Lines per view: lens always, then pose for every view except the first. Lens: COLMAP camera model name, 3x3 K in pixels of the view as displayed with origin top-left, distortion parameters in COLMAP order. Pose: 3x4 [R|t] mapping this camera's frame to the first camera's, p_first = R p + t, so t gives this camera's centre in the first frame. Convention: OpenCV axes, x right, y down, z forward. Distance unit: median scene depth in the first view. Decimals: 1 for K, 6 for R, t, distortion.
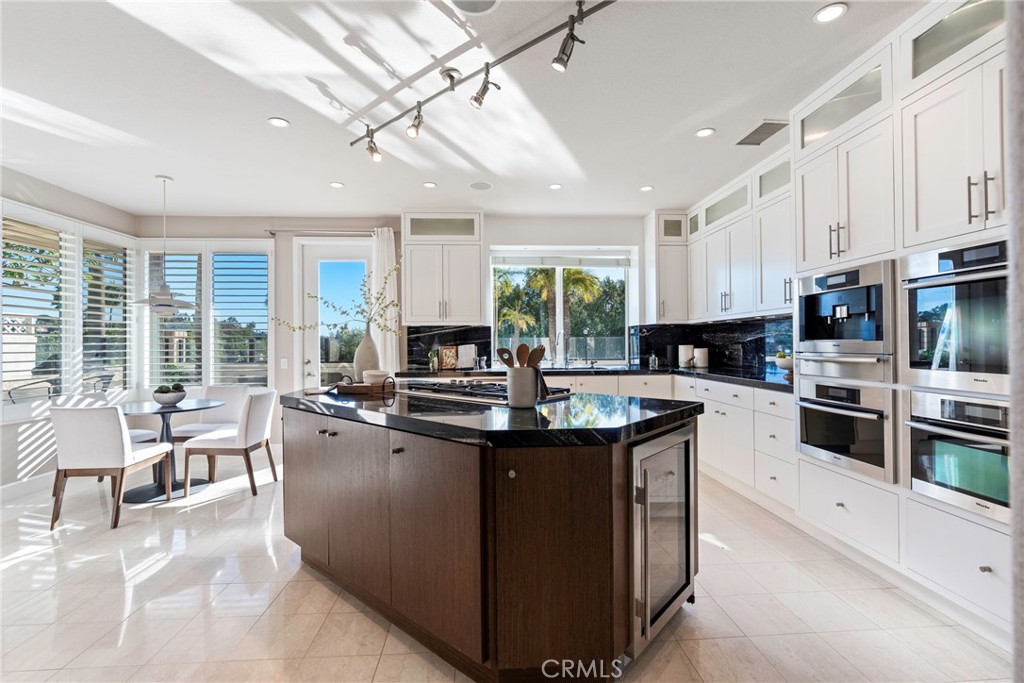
lens RADIAL K [[473.3, 0, 512.0], [0, 473.3, 341.5], [0, 0, 1]] dist [0.001519, 0.000815]
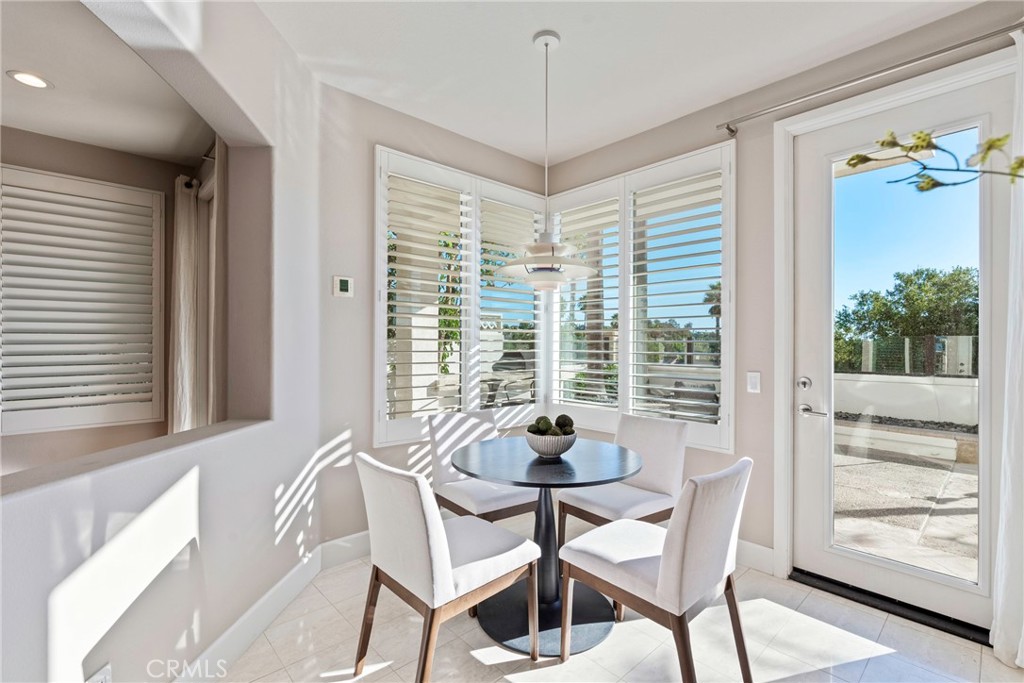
lens RADIAL K [[451.0, 0, 512.0], [0, 451.0, 341.5], [0, 0, 1]] dist [-0.028684, 0.000002]
pose [[0.639531, 0.007956, -0.768724, -0.355937], [-0.006861, 0.999966, 0.004641, 0.003093], [0.768735, 0.002306, 0.639563, 0.633754]]
